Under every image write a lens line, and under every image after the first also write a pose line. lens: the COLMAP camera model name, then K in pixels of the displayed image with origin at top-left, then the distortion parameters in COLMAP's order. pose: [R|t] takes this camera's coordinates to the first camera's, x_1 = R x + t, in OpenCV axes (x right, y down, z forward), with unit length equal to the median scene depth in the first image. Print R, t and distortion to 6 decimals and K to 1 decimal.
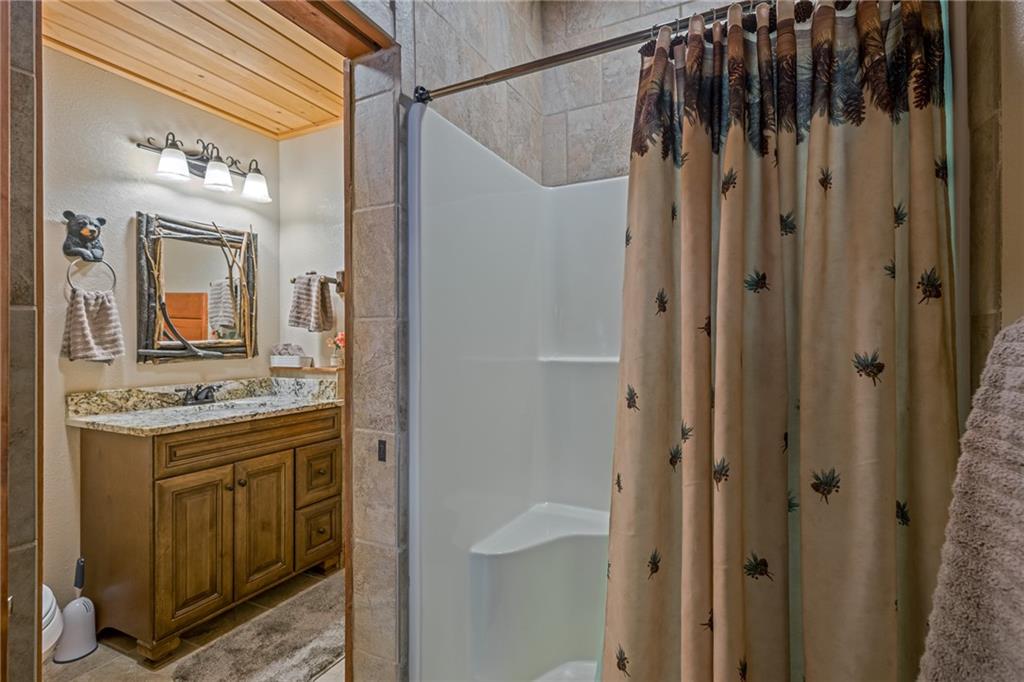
lens RADIAL K [[494.3, 0, 510.2], [0, 494.3, 340.6], [0, 0, 1]] dist [0.001467, -0.000314]
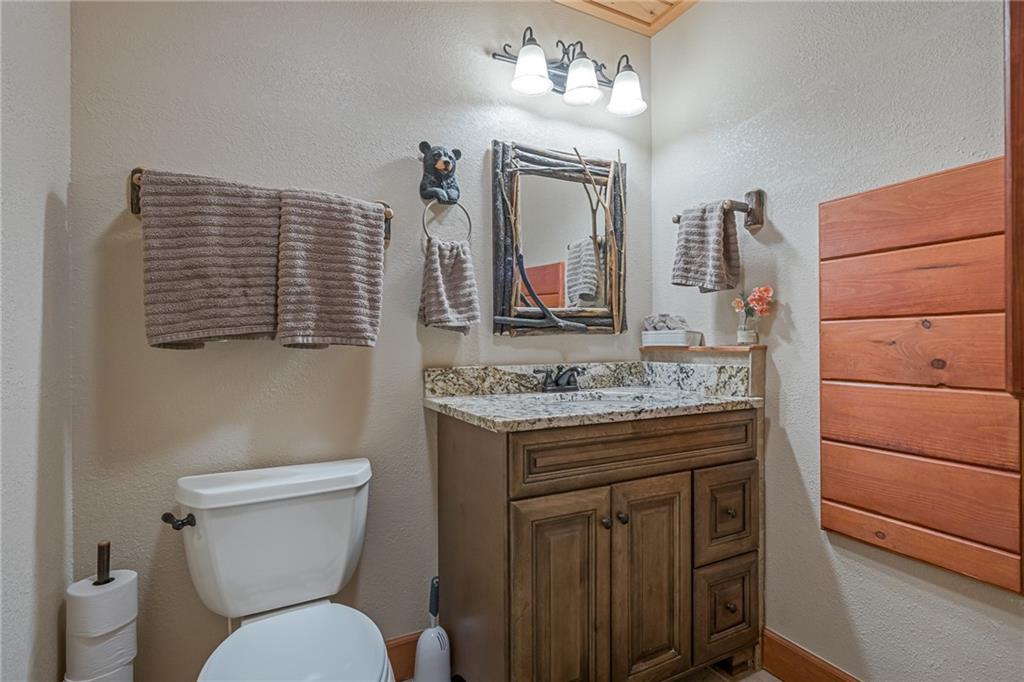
lens RADIAL K [[494.3, 0, 514.7], [0, 494.3, 343.6], [0, 0, 1]] dist [0.001467, -0.000314]
pose [[0.808613, -0.001930, -0.588337, -0.259971], [0.003142, 0.999995, 0.001038, 0.058726], [0.588332, -0.002687, 0.808615, 0.377178]]
